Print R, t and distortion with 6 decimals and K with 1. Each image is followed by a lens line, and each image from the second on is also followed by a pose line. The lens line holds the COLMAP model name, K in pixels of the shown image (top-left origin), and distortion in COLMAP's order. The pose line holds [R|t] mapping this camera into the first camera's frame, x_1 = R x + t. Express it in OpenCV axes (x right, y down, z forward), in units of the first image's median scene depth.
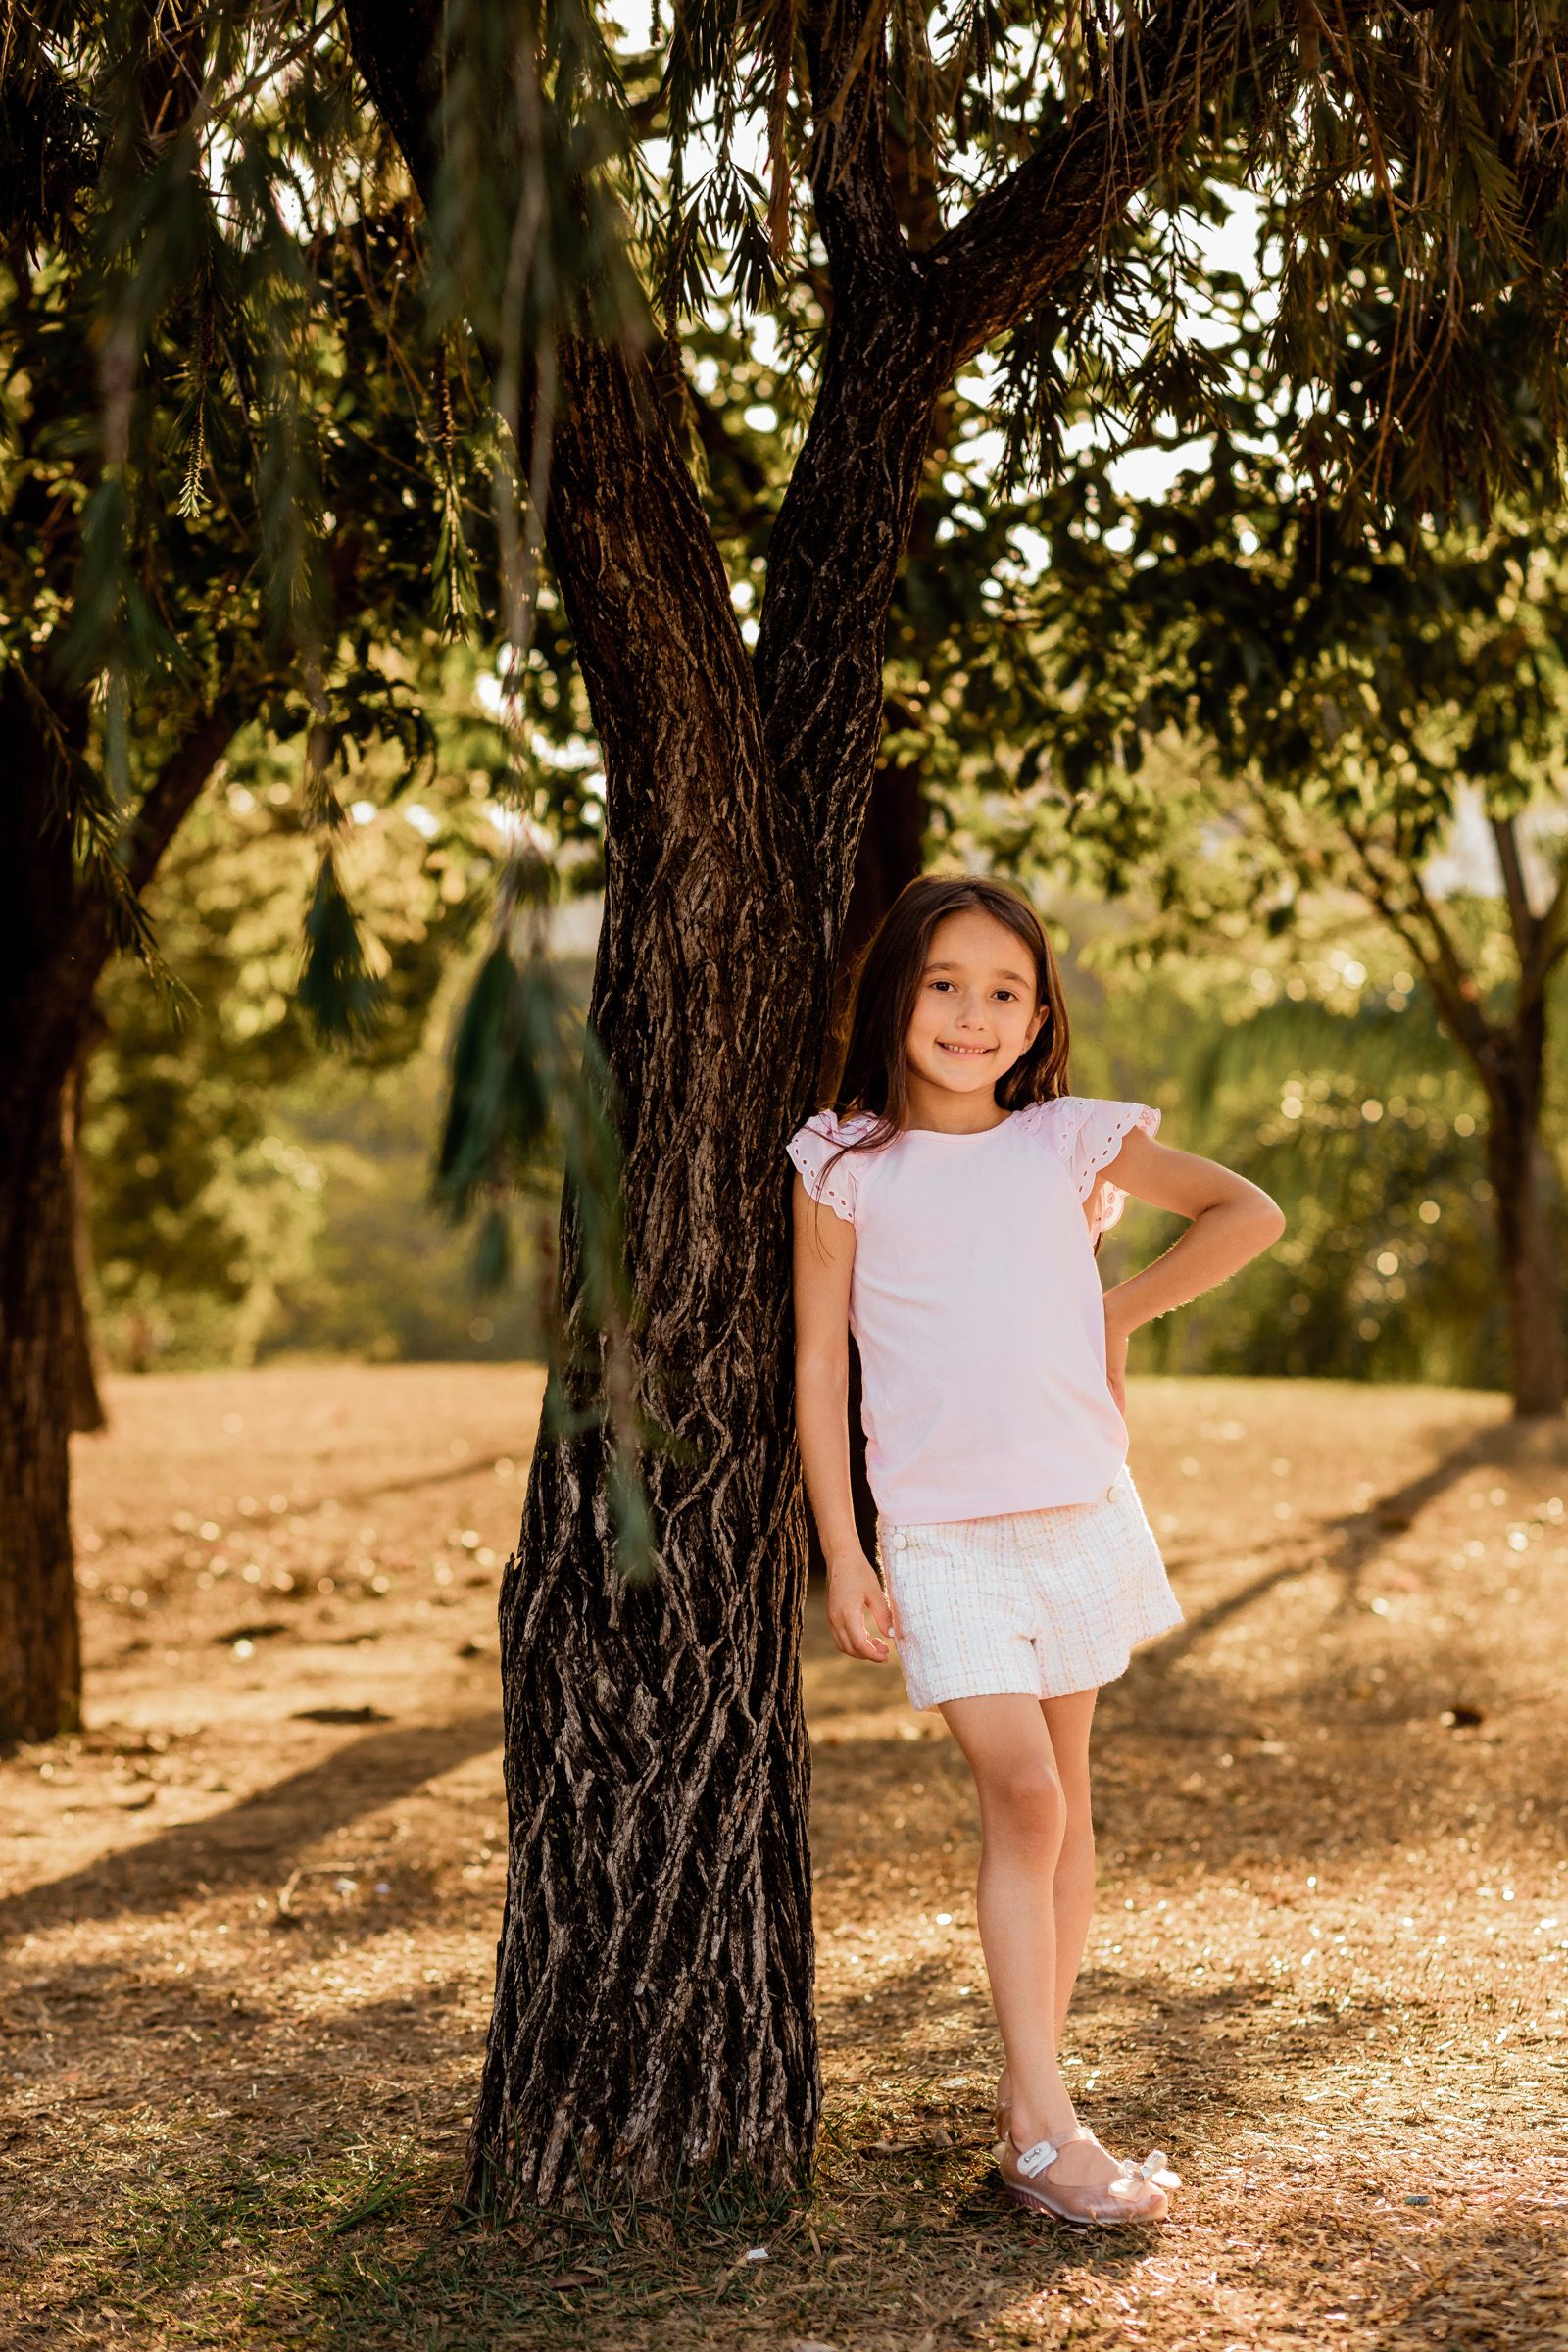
lens RADIAL K [[5972.4, 0, 784.0], [0, 5972.4, 1176.0], [0, 0, 1]] dist [0.017011, 0.279810]
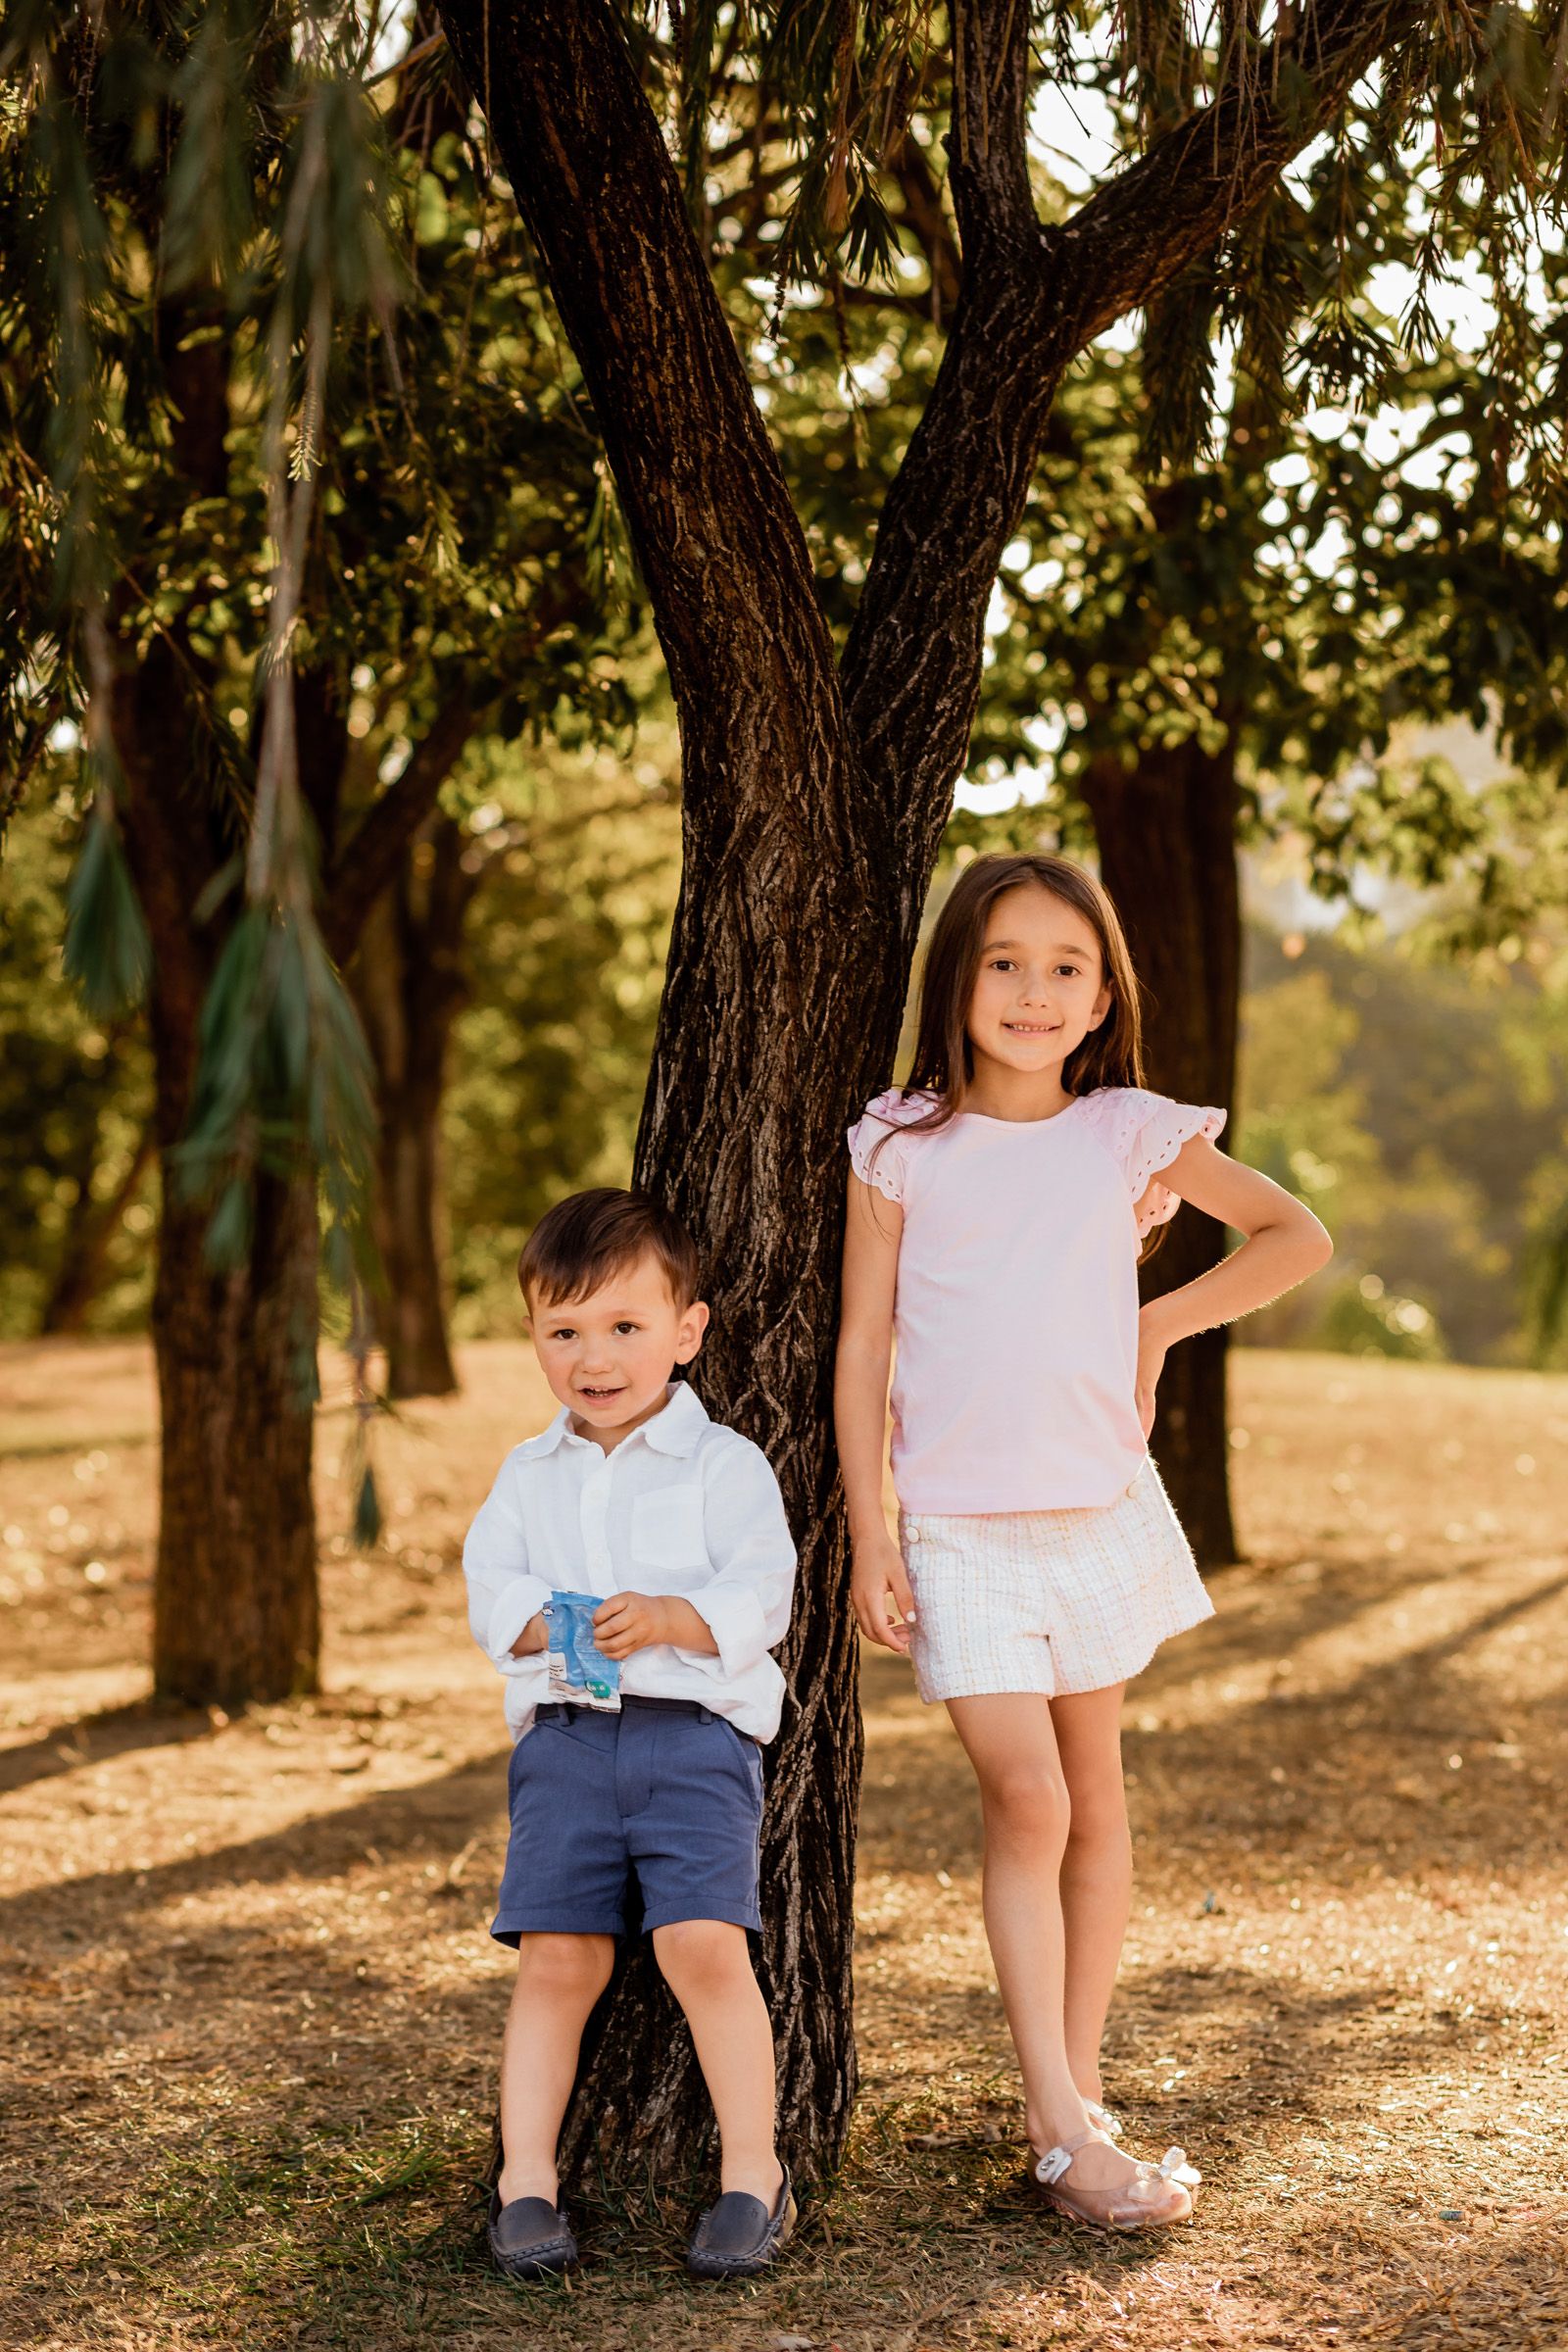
lens RADIAL K [[5972.4, 0, 784.0], [0, 5972.4, 1176.0], [0, 0, 1]] dist [0.017011, 0.279810]
pose [[0.996557, 0.026060, -0.078706, 0.067316], [-0.025791, 0.999658, 0.004424, -0.000839], [0.078794, -0.002378, 0.996888, 0.012222]]
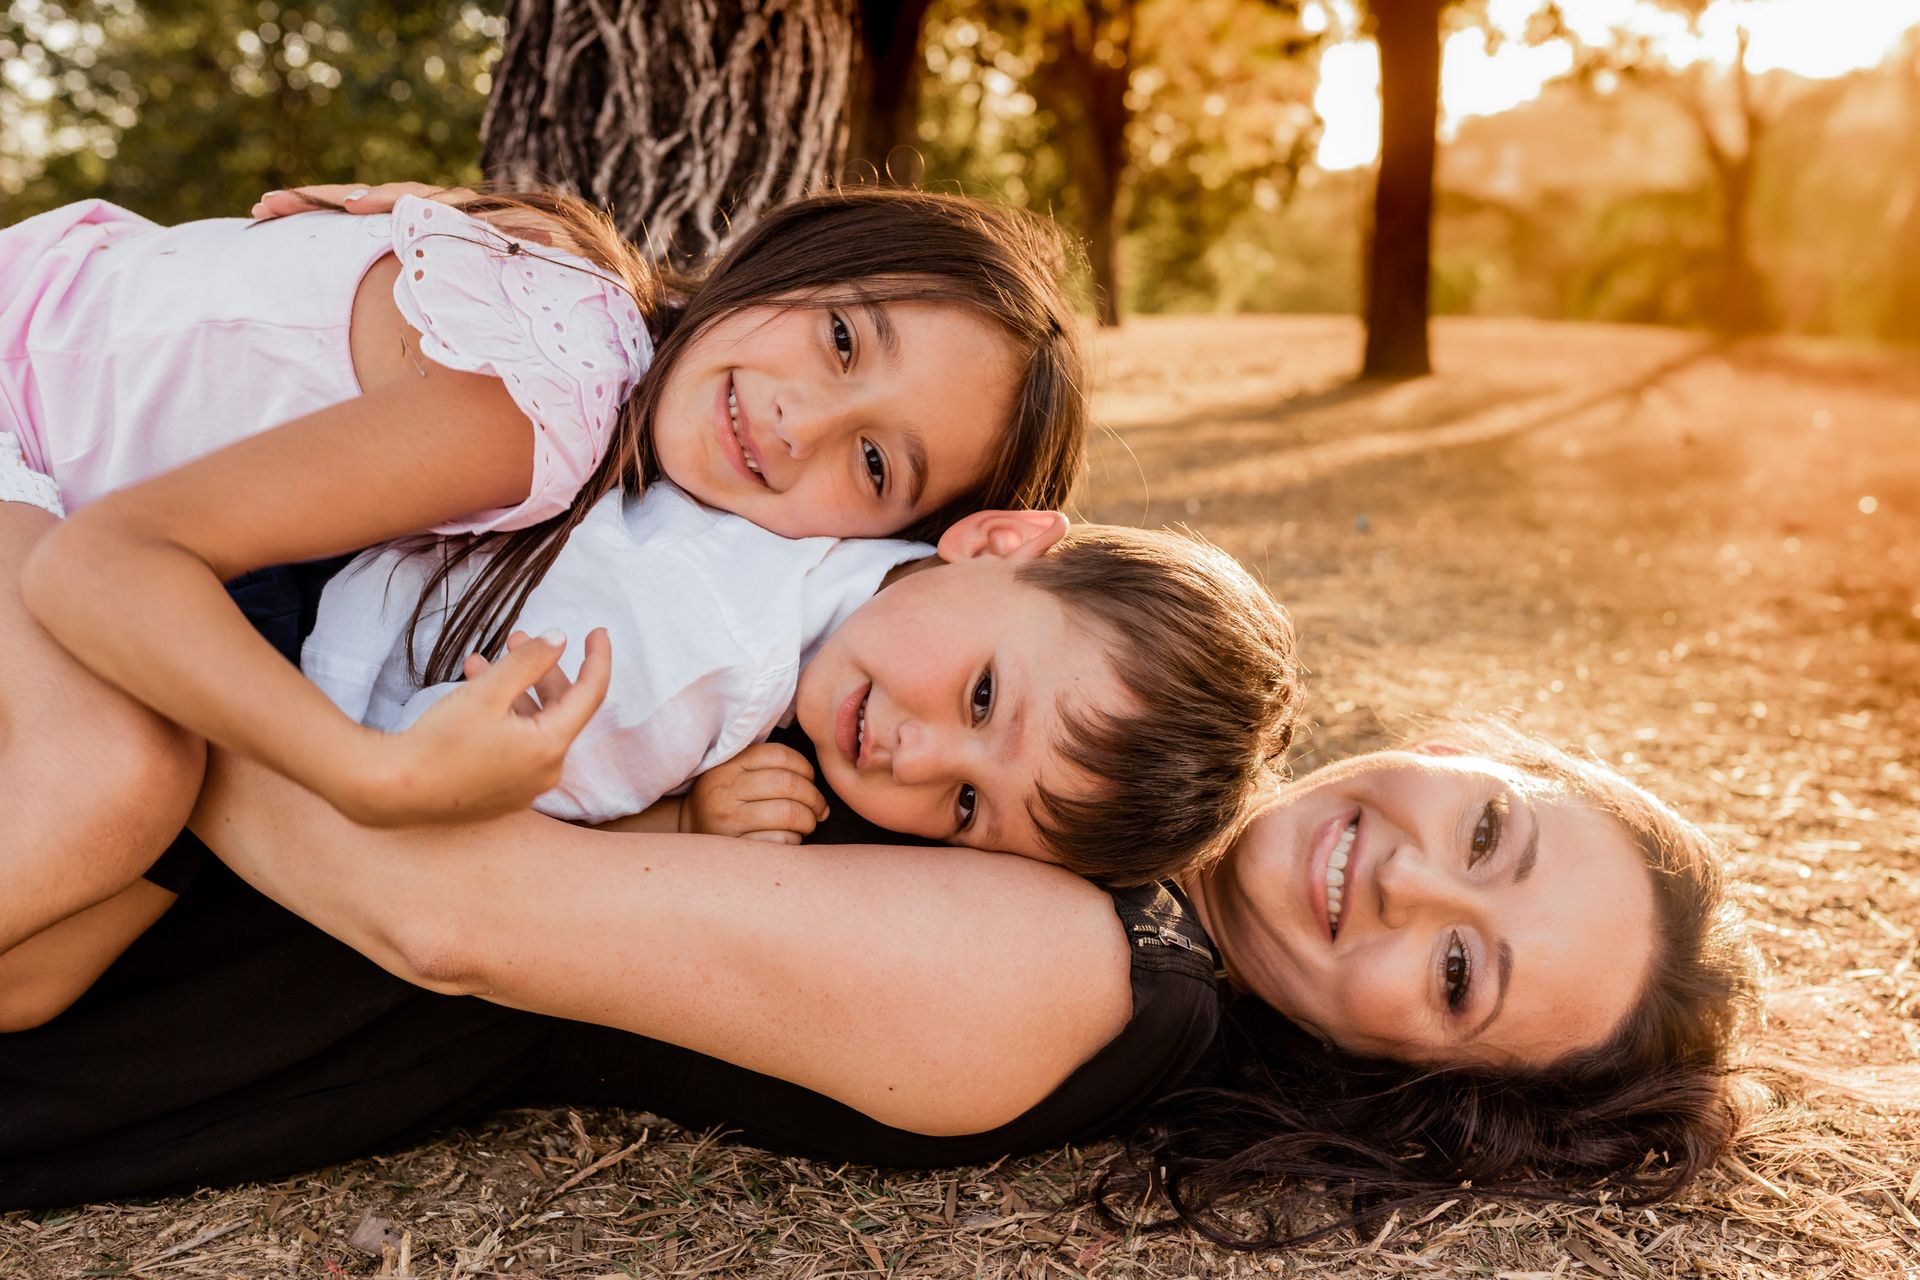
lens RADIAL K [[1935.2, 0, 960.0], [0, 1935.2, 640.0], [0, 0, 1]] dist [-0.005577, -0.004955]
pose [[0.967770, 0.066785, -0.242819, 0.092529], [-0.021564, 0.982630, 0.184319, 0.094750], [0.250911, -0.173142, 0.952400, 0.743516]]
